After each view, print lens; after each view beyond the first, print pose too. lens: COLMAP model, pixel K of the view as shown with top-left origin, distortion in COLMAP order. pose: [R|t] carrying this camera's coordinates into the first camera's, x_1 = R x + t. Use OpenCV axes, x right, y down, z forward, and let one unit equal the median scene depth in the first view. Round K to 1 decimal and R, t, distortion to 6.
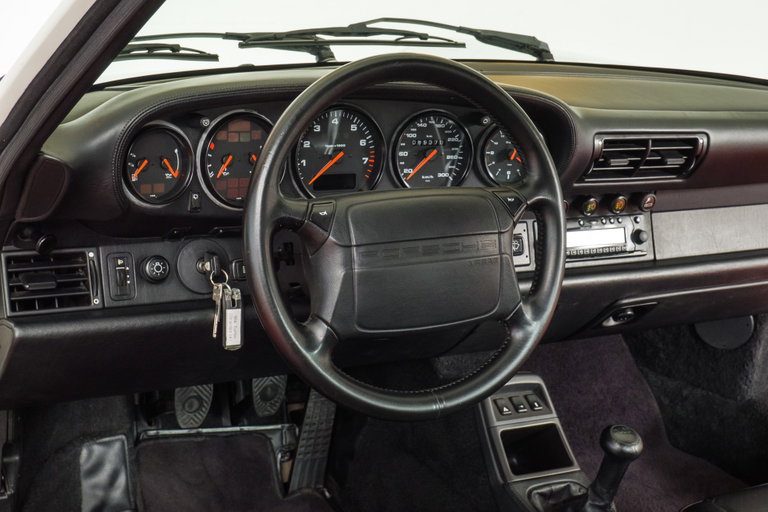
lens RADIAL K [[1147.2, 0, 399.8], [0, 1147.2, 269.9], [0, 0, 1]] dist [0.069617, 0.062411]
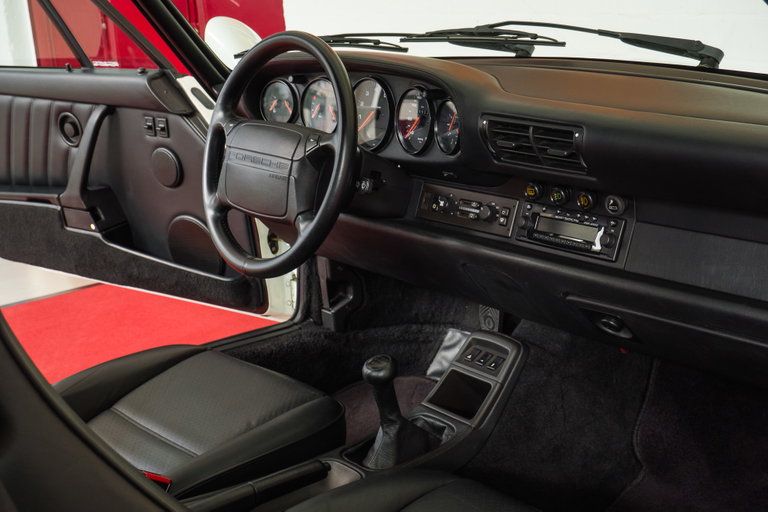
lens RADIAL K [[1170.9, 0, 384.0], [0, 1170.9, 256.0], [0, 0, 1]] dist [0.035075, 0.043544]
pose [[0.147841, 0.153574, -0.977015, 1.310162], [-0.248049, 0.962054, 0.113688, -0.093101], [0.957400, 0.225540, 0.180324, 0.751323]]
